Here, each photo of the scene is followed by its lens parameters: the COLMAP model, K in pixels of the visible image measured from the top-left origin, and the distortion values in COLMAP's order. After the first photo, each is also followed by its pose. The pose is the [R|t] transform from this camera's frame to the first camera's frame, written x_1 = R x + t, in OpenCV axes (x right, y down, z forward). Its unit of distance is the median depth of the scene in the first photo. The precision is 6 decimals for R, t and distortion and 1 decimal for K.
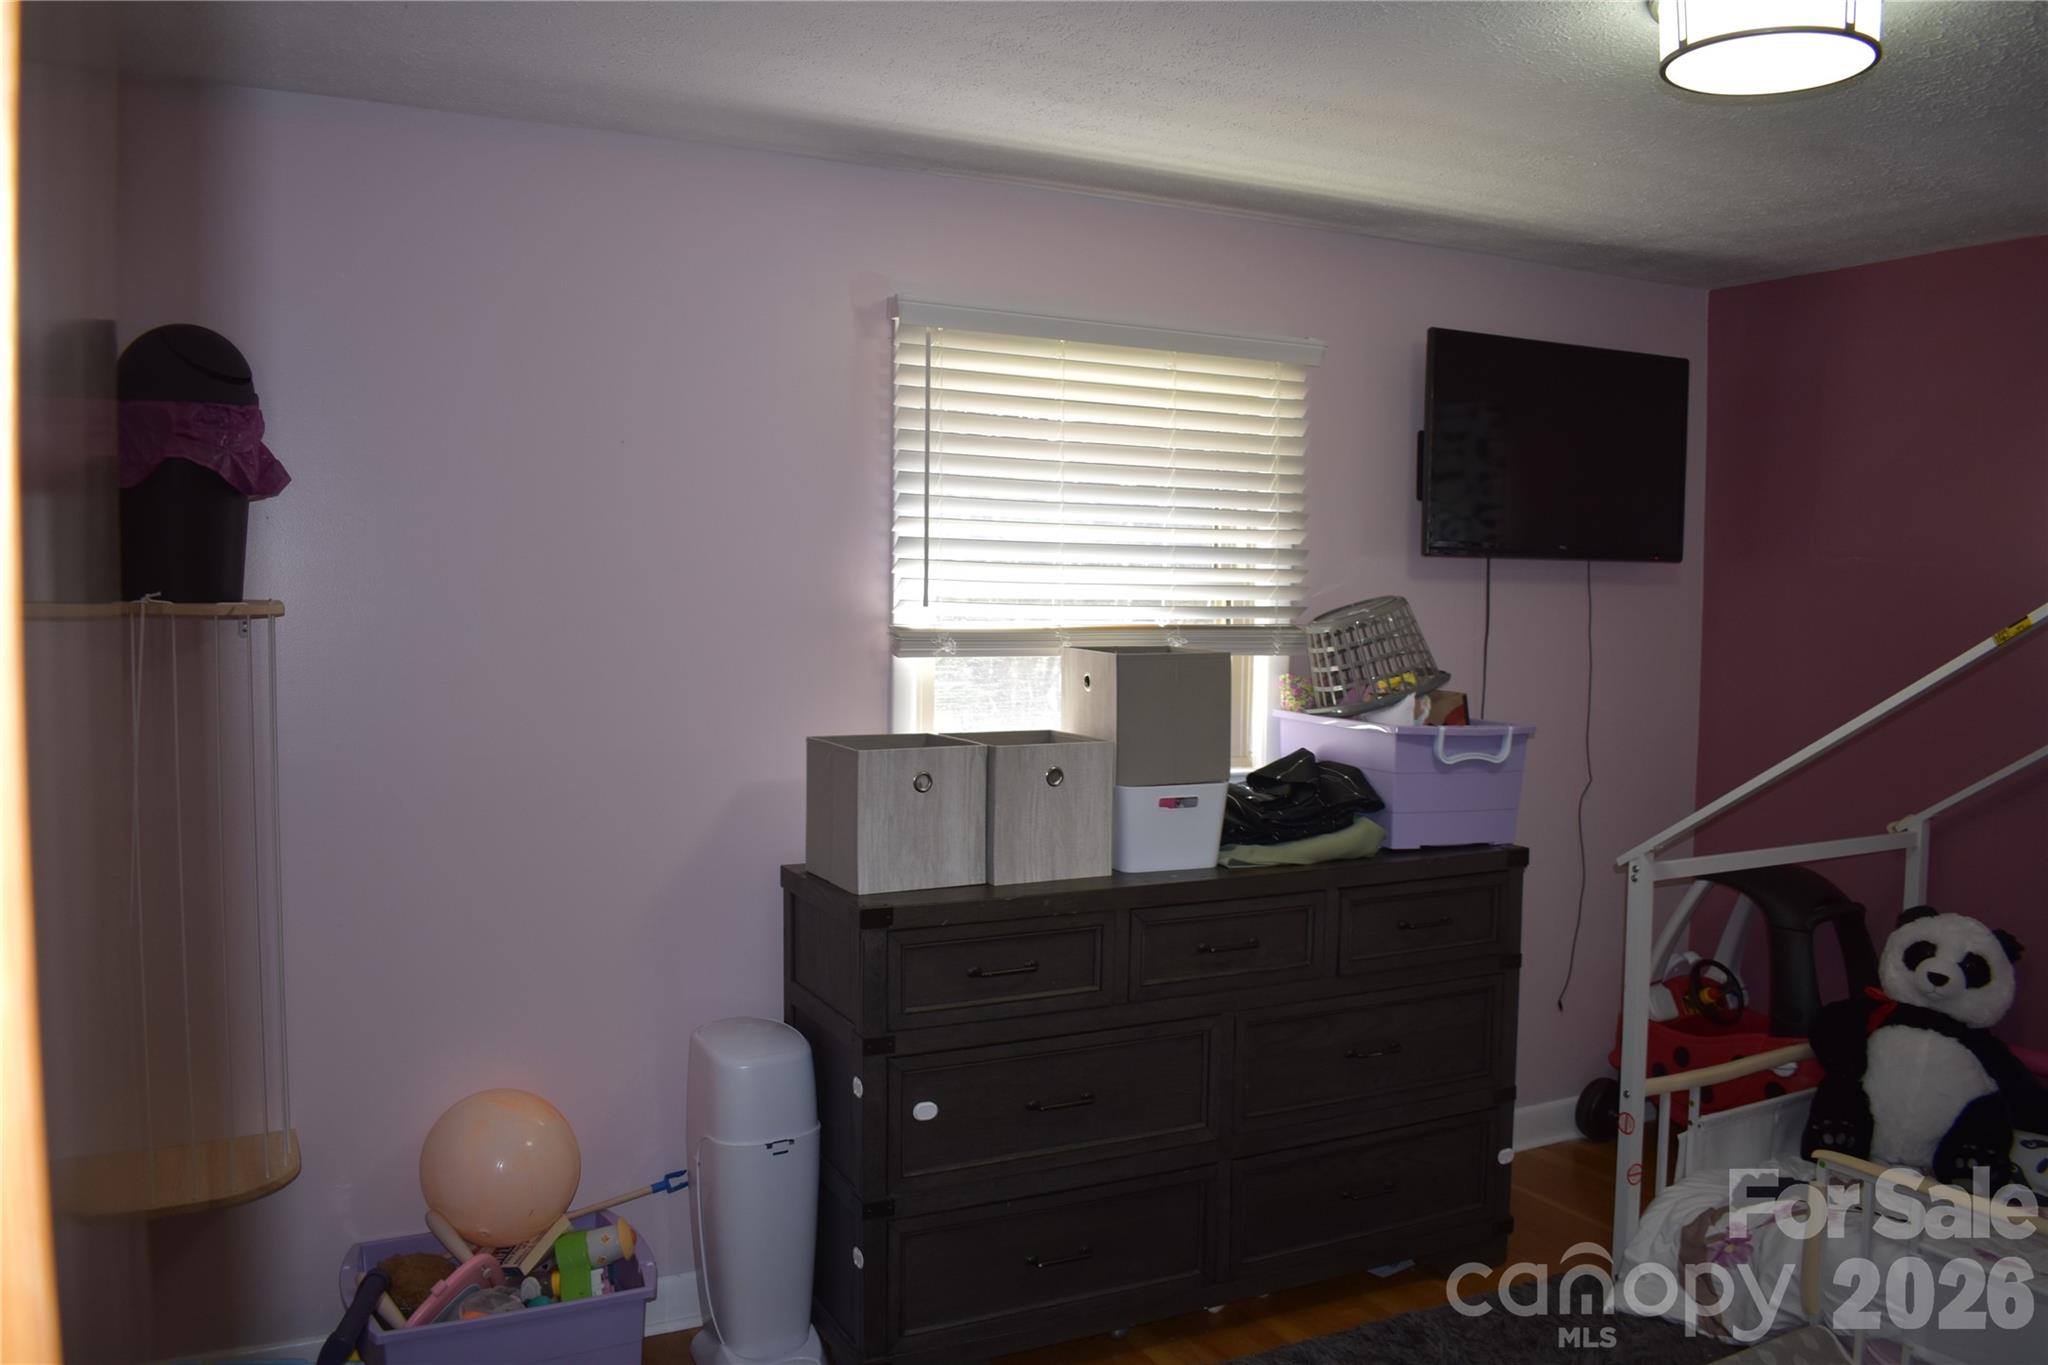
lens RADIAL K [[1591.9, 0, 1018.8], [0, 1591.9, 687.6], [0, 0, 1]] dist [-0.098363, 0.020830]
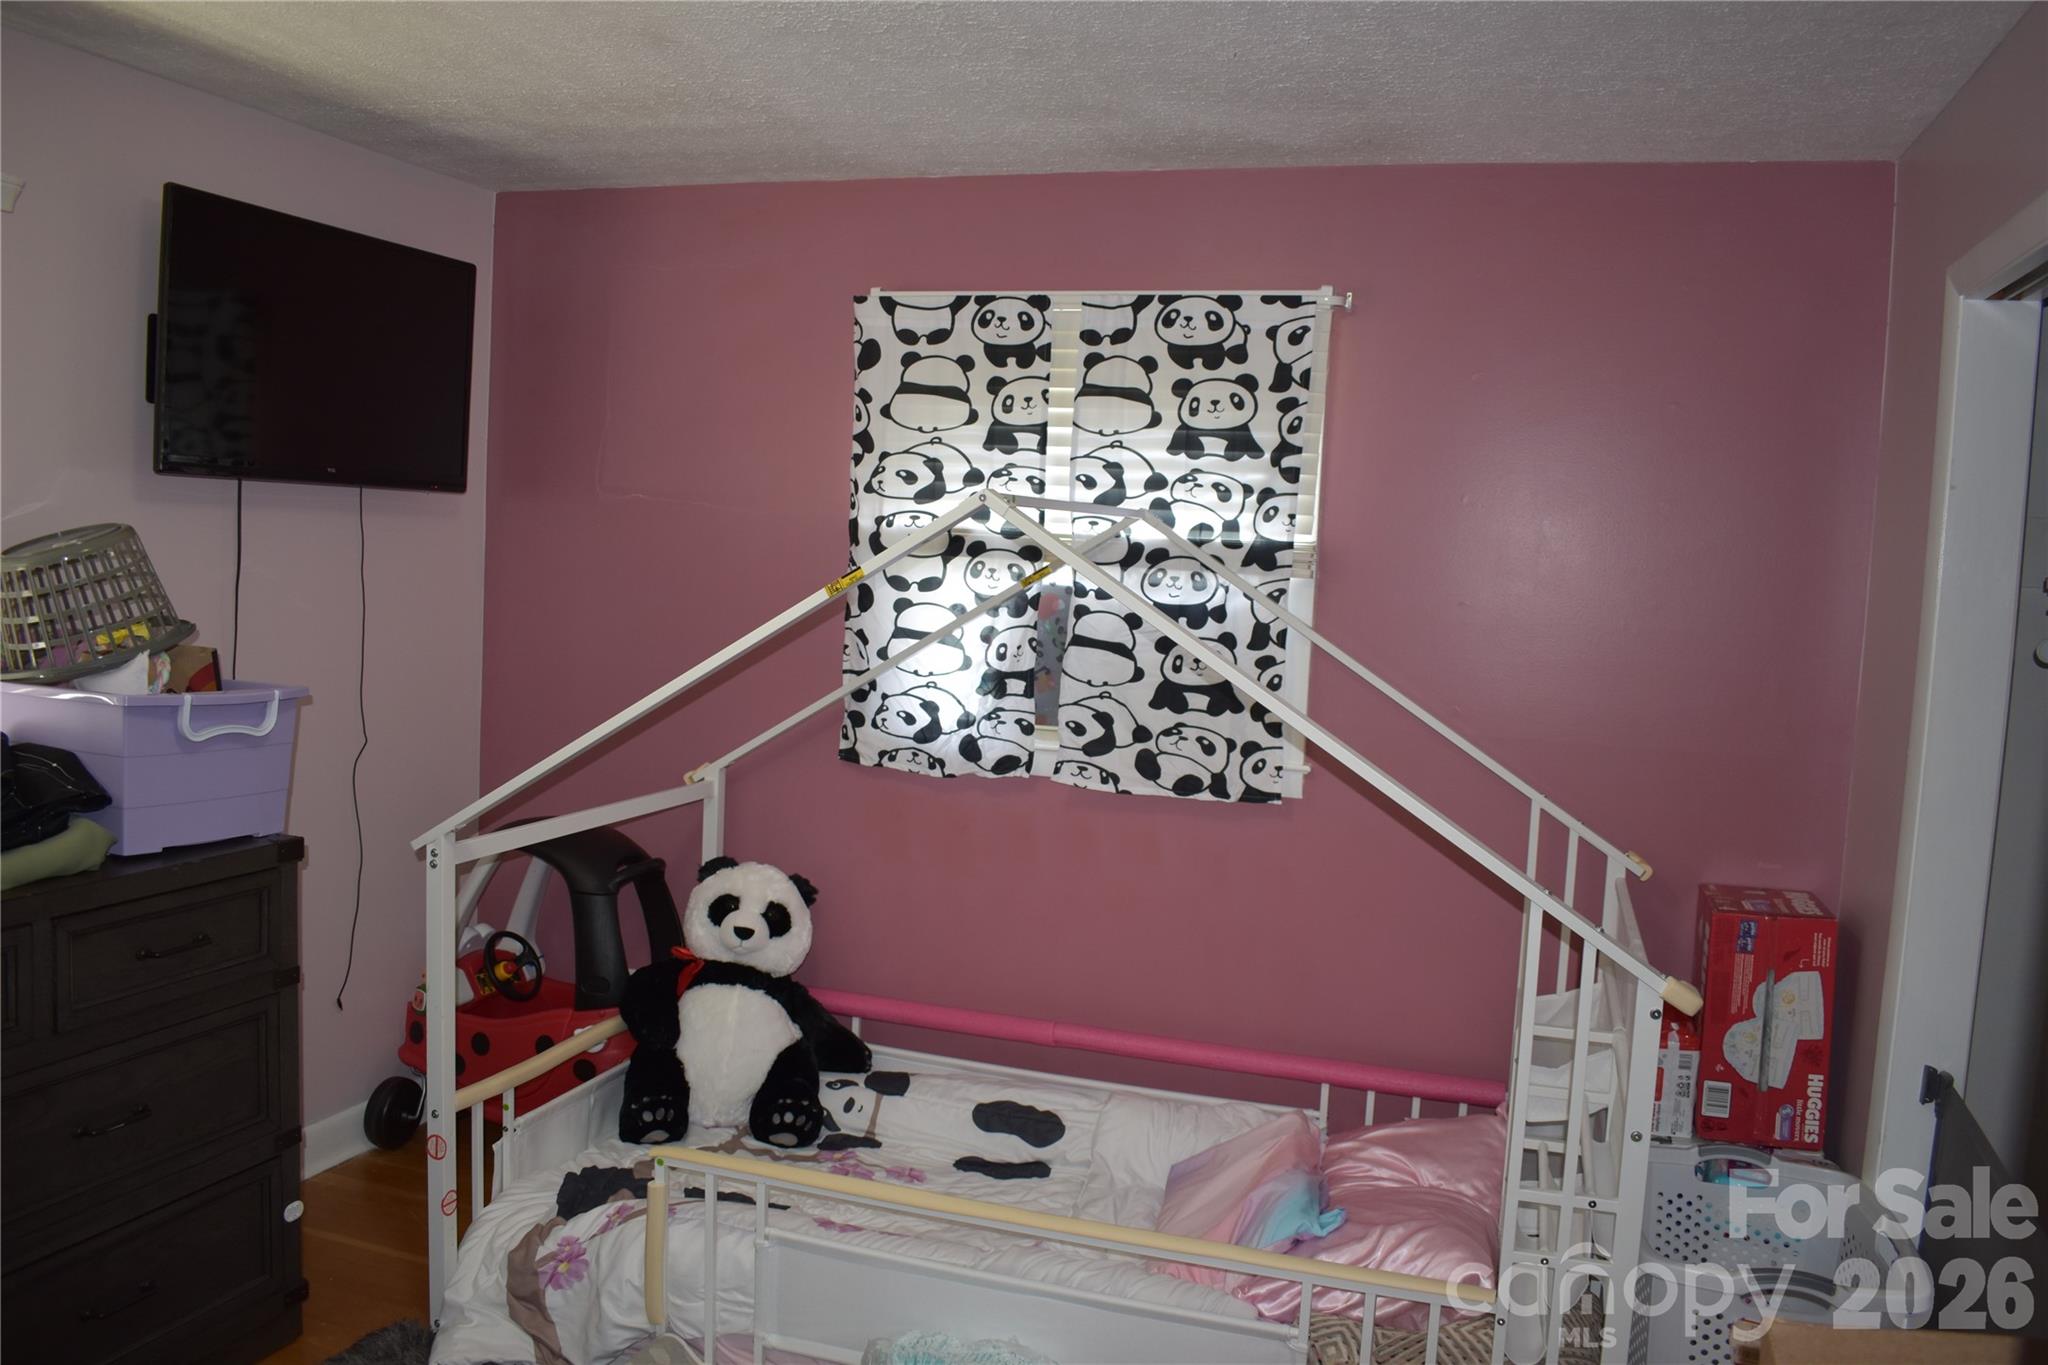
lens RADIAL K [[1591.9, 0, 1025.6], [0, 1591.9, 674.8], [0, 0, 1]] dist [-0.098363, 0.020830]
pose [[0.717565, -0.029673, 0.695859, 0.031569], [0.002228, 0.999185, 0.040310, -0.014260], [-0.696488, -0.027375, 0.717046, 0.157225]]
